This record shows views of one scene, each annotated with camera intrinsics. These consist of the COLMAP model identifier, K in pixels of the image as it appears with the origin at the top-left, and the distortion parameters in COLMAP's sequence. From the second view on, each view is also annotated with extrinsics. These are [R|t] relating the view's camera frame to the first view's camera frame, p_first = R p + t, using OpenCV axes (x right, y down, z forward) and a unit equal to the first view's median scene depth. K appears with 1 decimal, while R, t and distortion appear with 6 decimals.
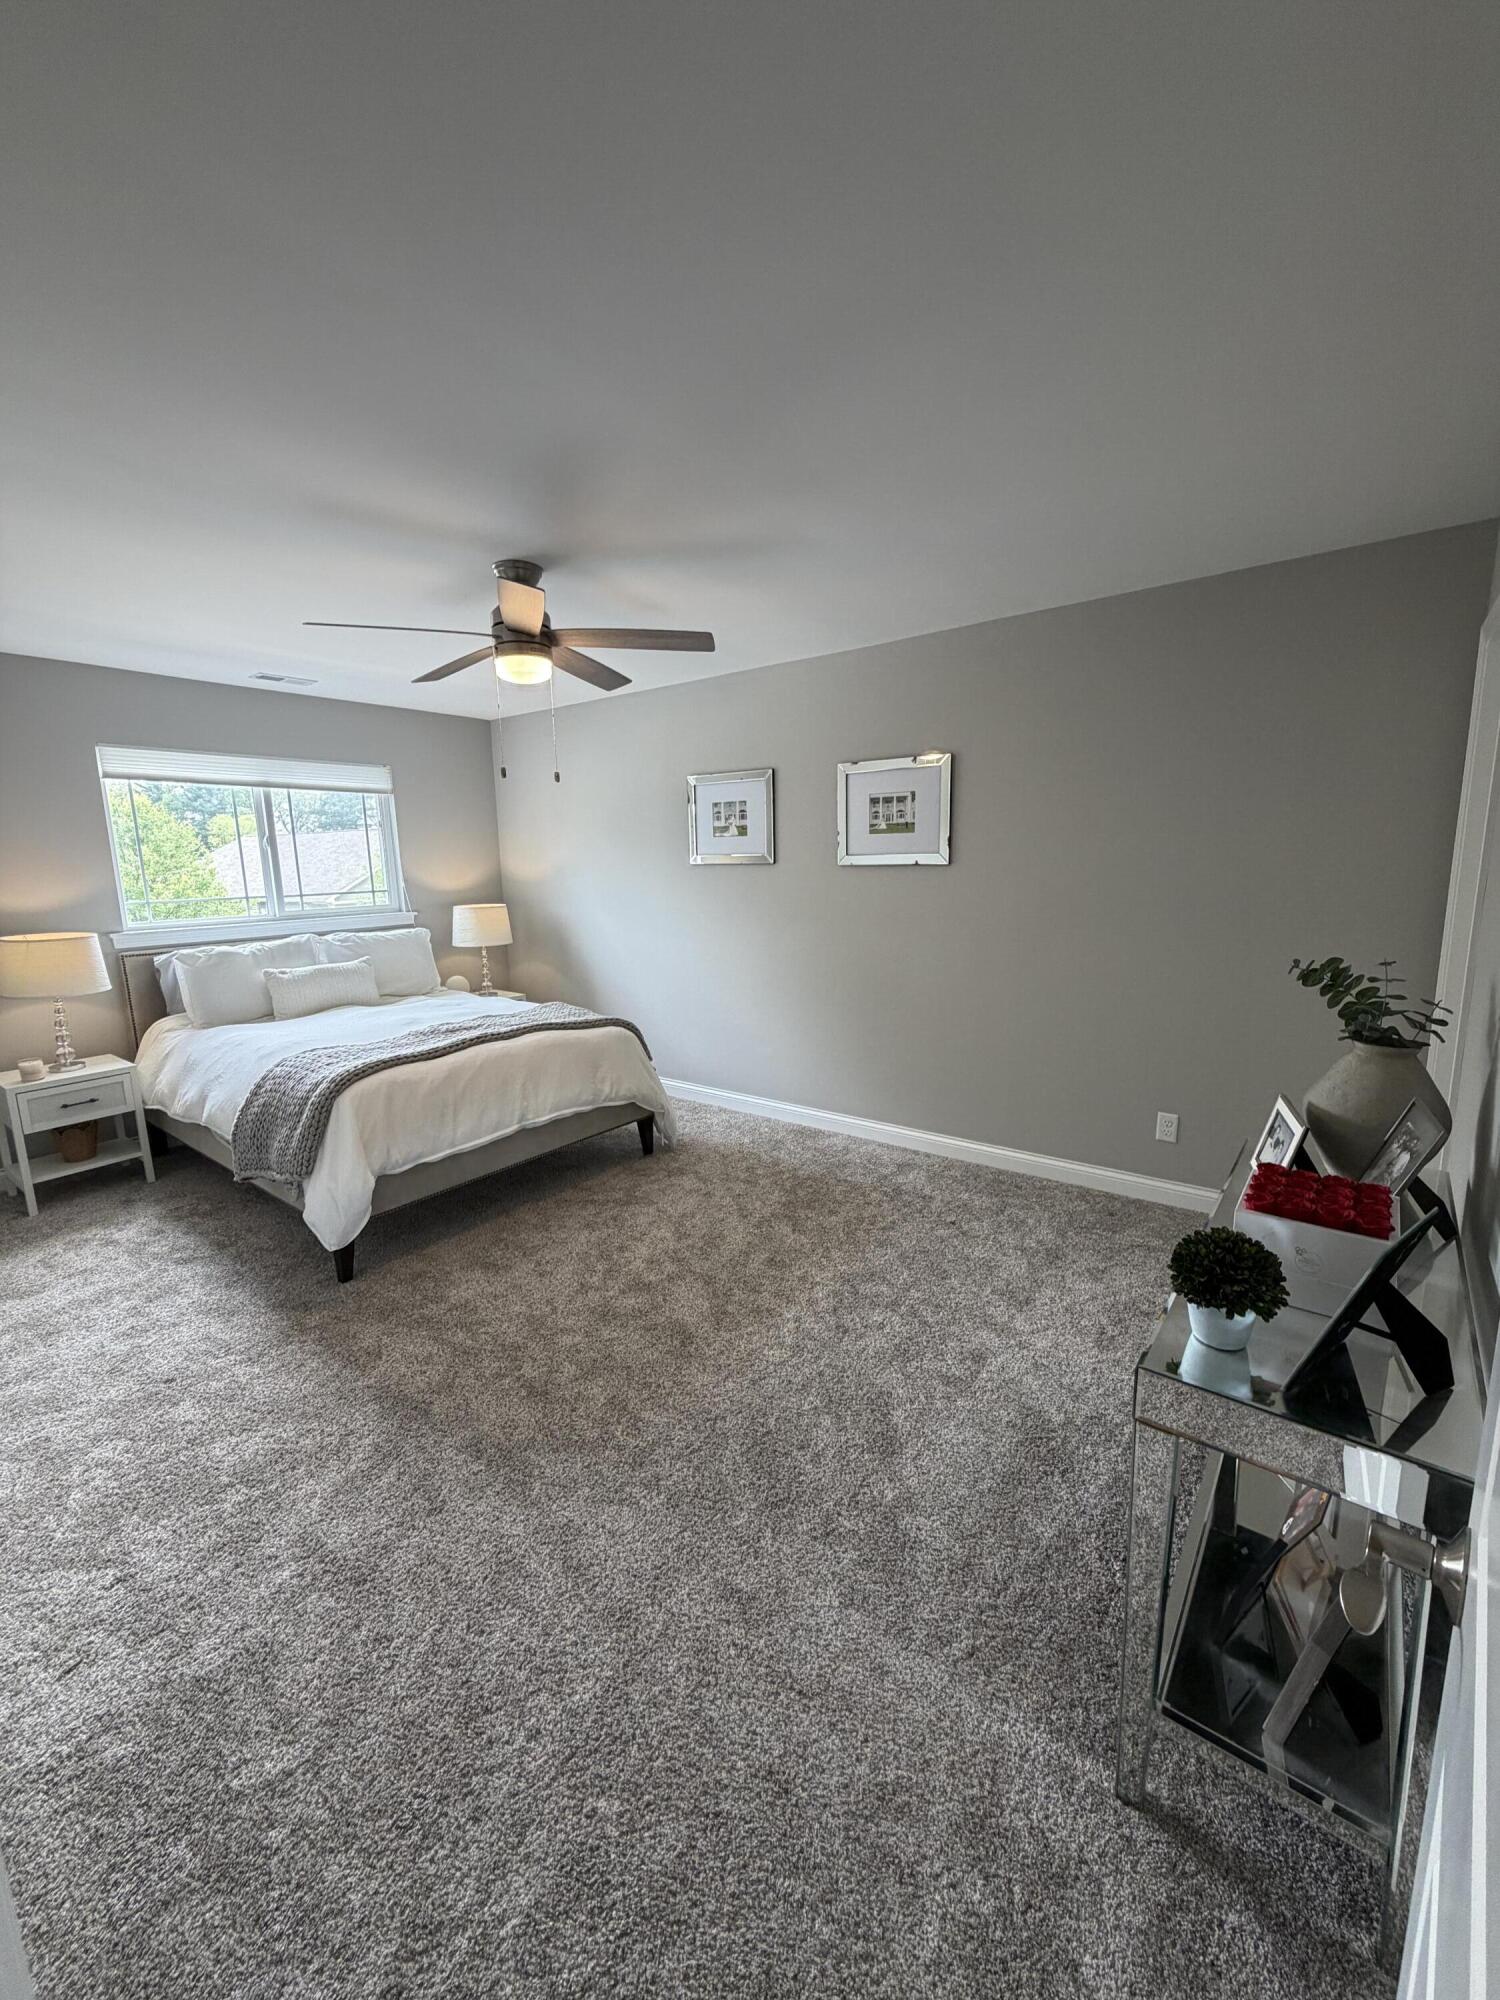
lens RADIAL K [[802.3, 0, 749.6], [0, 802.3, 998.4], [0, 0, 1]] dist [0.000471, 0.000208]
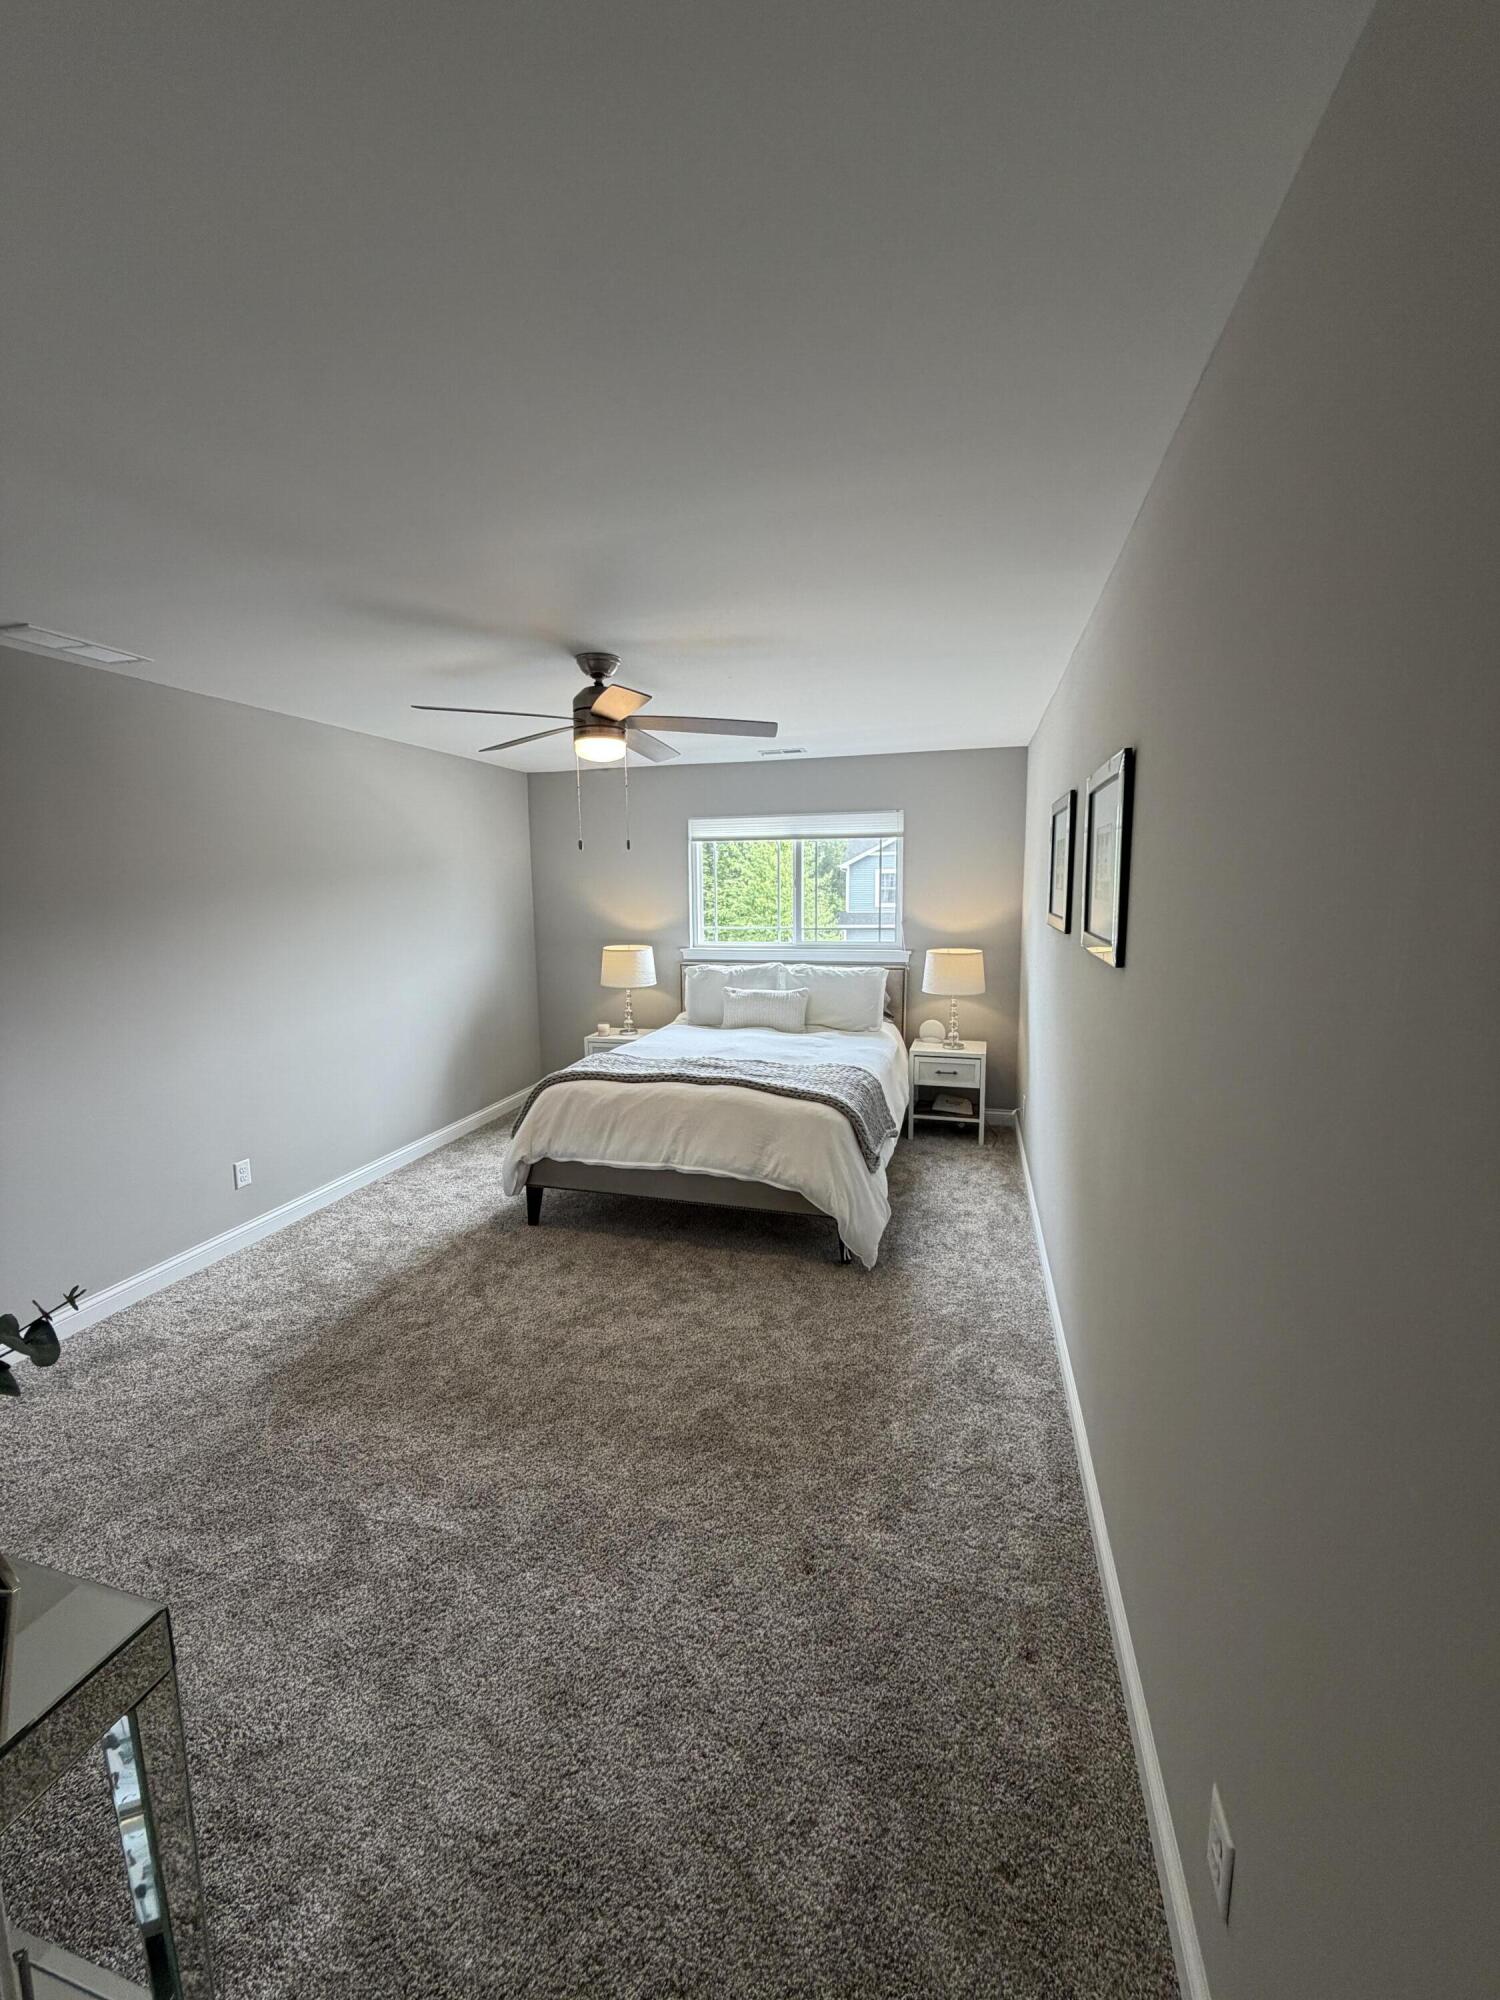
lens RADIAL K [[802.3, 0, 747.0], [0, 802.3, 996.9], [0, 0, 1]] dist [0.000471, 0.000208]
pose [[0.376286, 0.148718, -0.914490, 0.642690], [-0.161202, 0.982487, 0.093446, -0.164531], [0.912372, 0.112256, 0.393670, 0.607739]]
